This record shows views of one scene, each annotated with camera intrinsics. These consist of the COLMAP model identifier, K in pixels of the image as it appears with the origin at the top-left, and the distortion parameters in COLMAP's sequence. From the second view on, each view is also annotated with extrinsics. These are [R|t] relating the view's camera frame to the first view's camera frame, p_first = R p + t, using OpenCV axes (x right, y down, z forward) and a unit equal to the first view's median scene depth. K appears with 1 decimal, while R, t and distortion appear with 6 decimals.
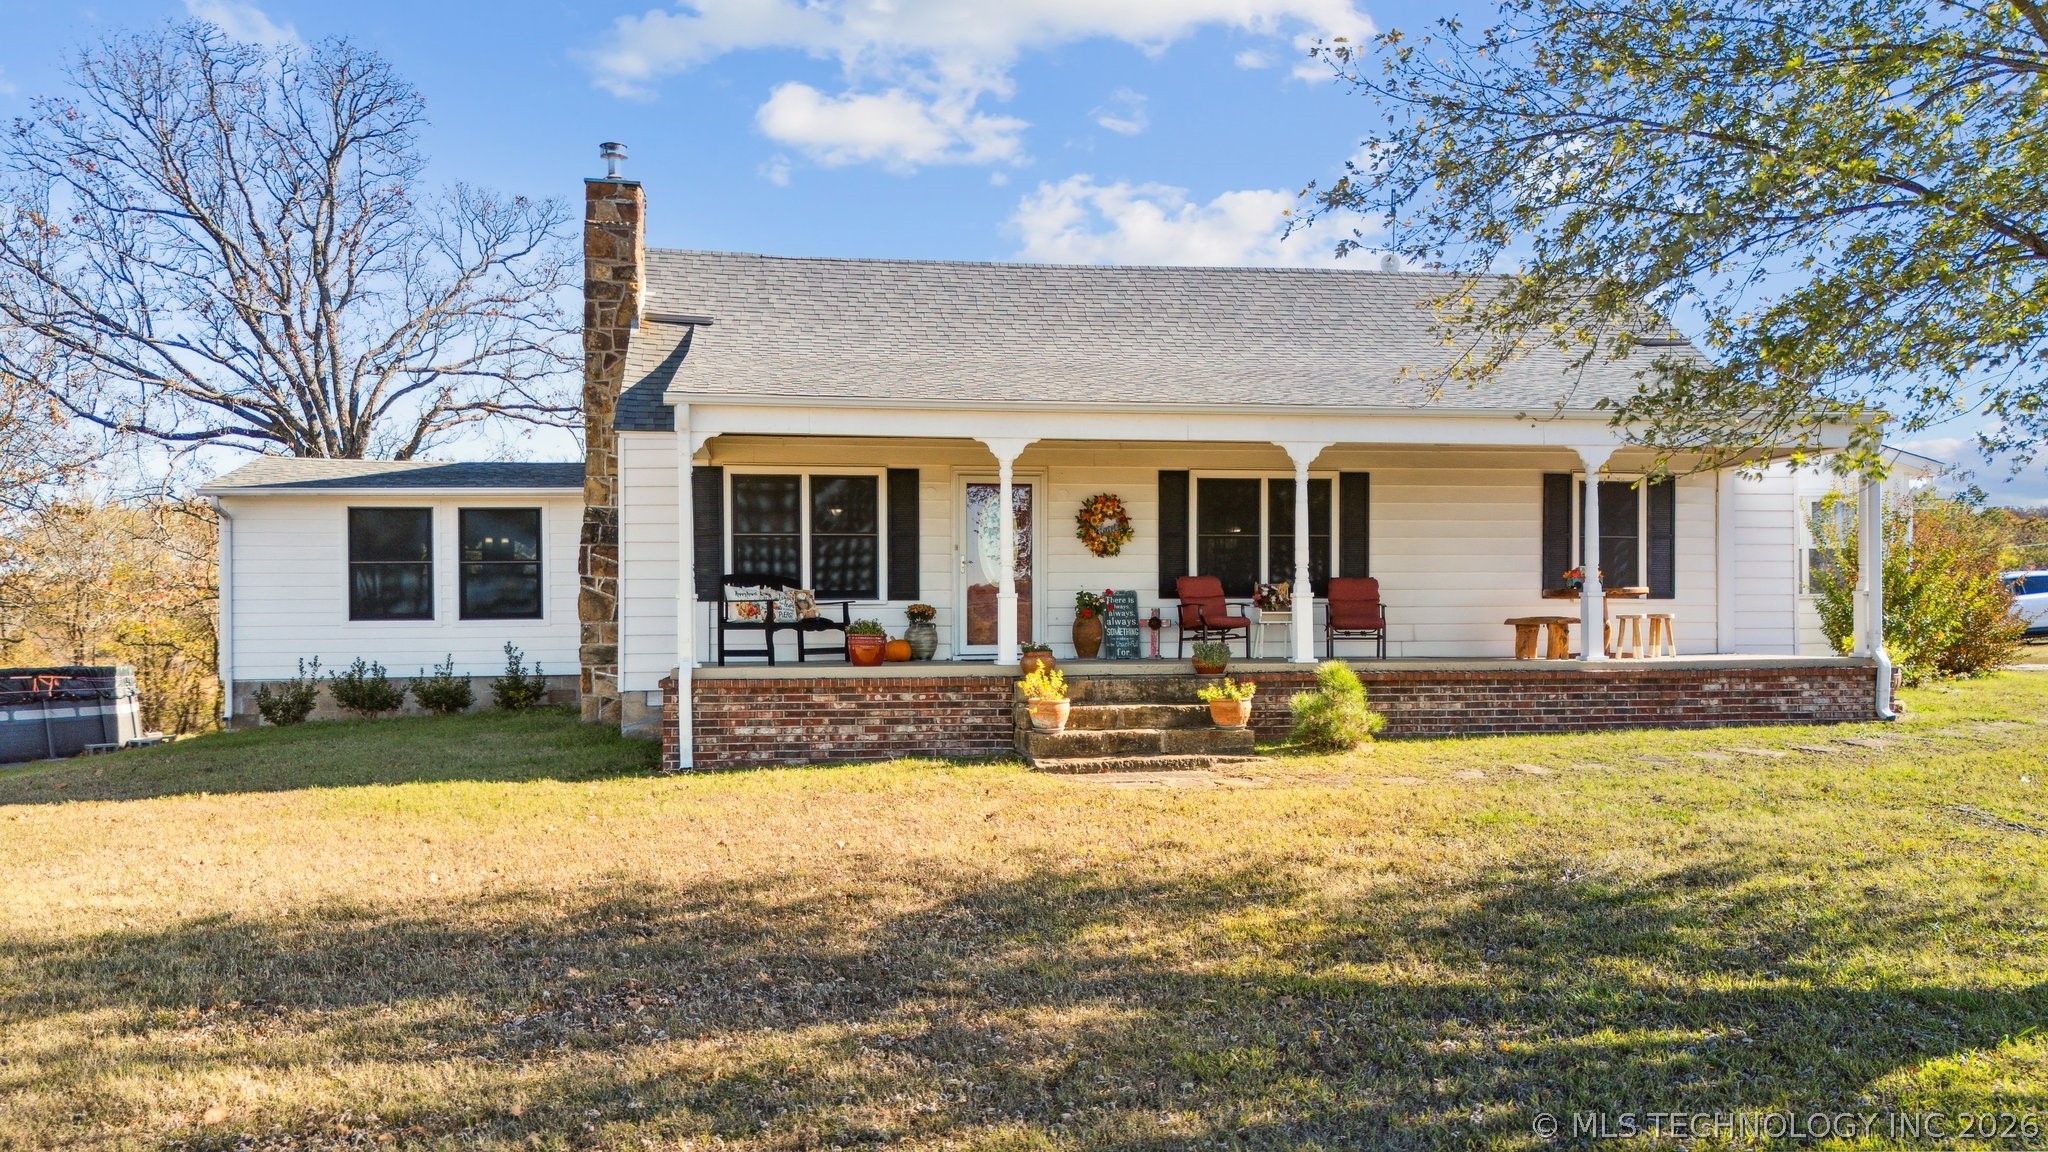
lens RADIAL K [[1463.2, 0, 1024.8], [0, 1463.2, 590.1], [0, 0, 1]] dist [0.139804, -0.079840]
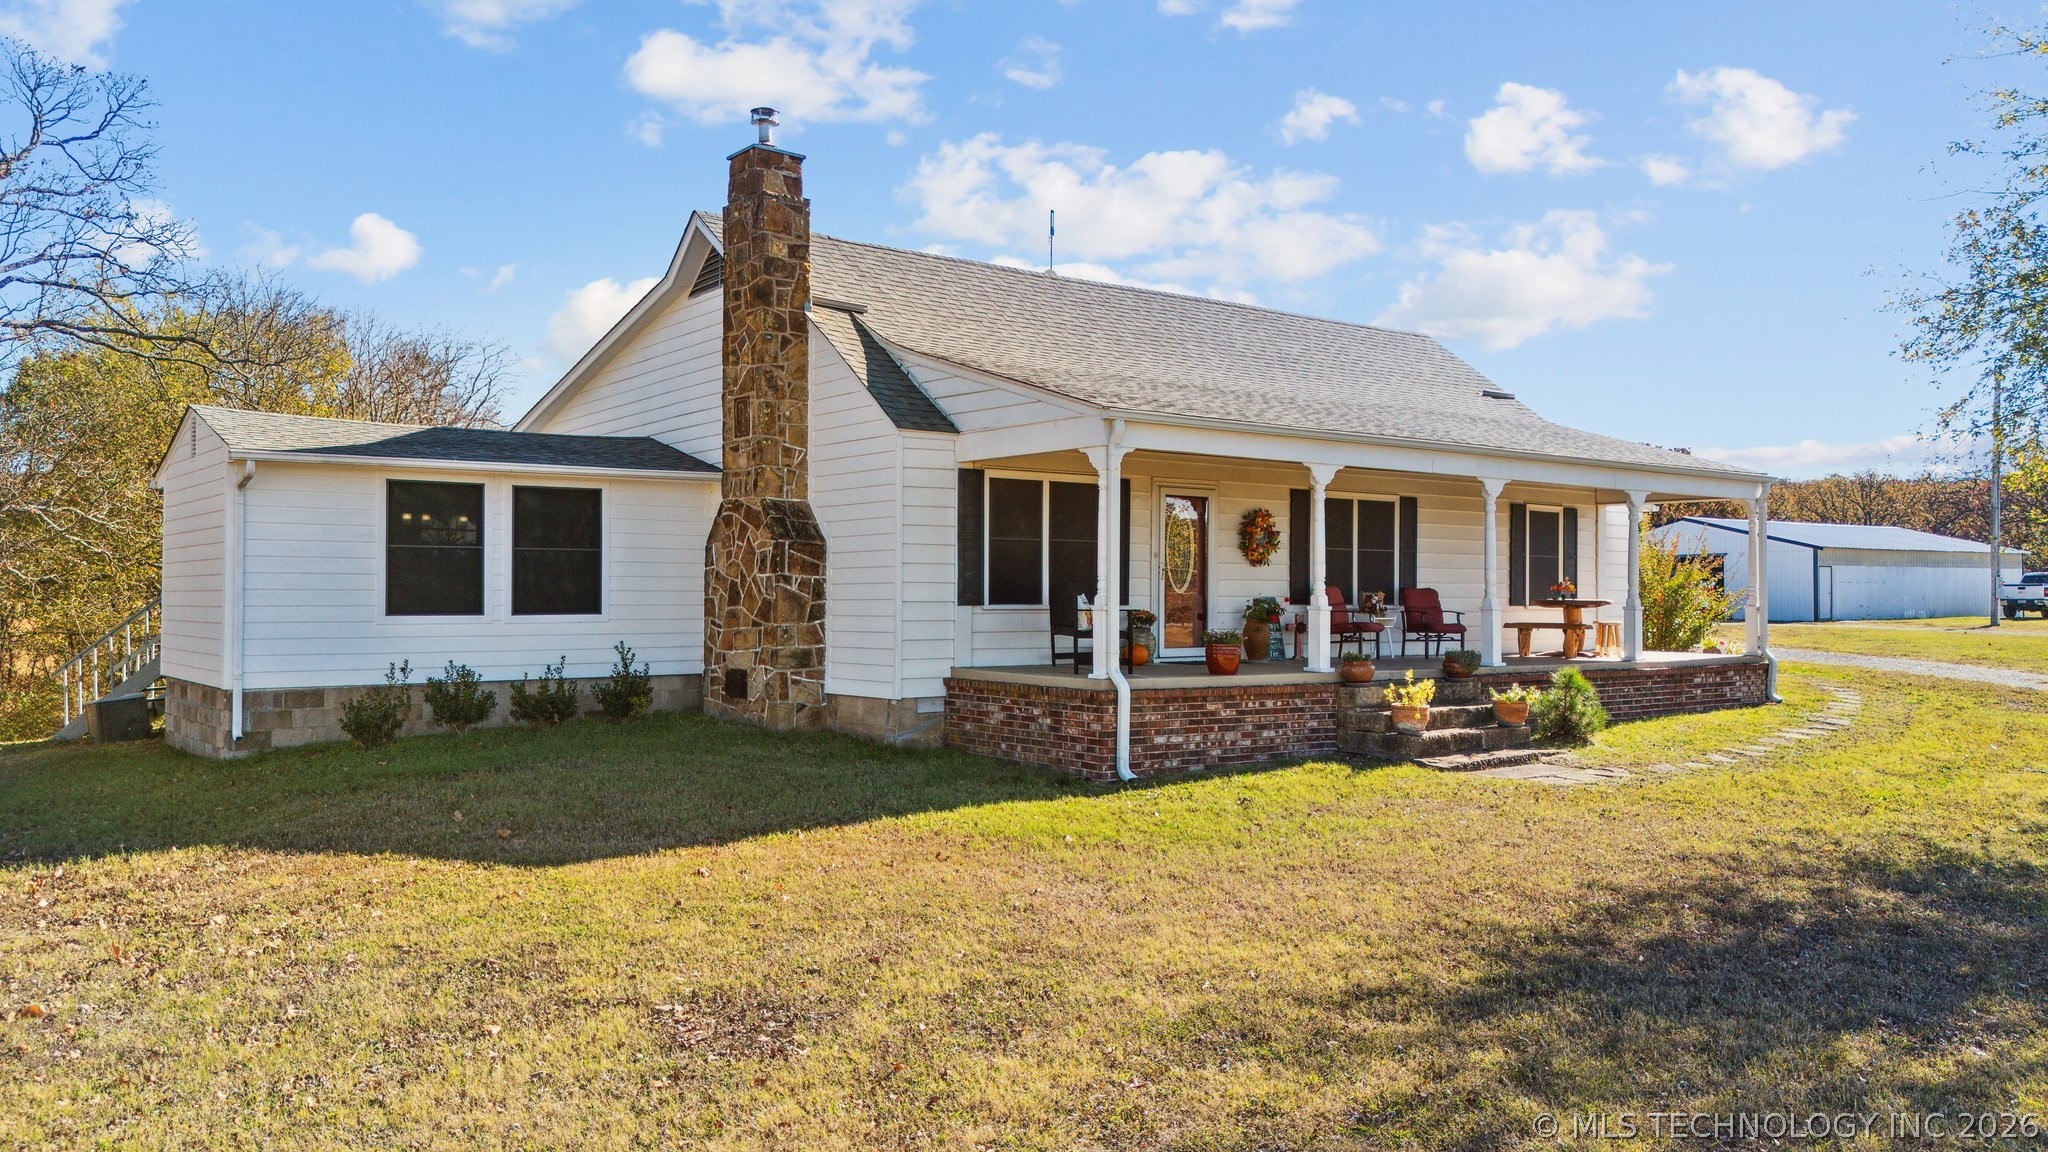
lens RADIAL K [[1492.1, 0, 1026.3], [0, 1492.1, 572.1], [0, 0, 1]] dist [0.091021, -0.085038]
pose [[0.893672, 0.019267, 0.448307, -0.627666], [-0.024169, 0.999694, 0.005216, -0.020919], [-0.448069, -0.015497, 0.893865, 0.091595]]
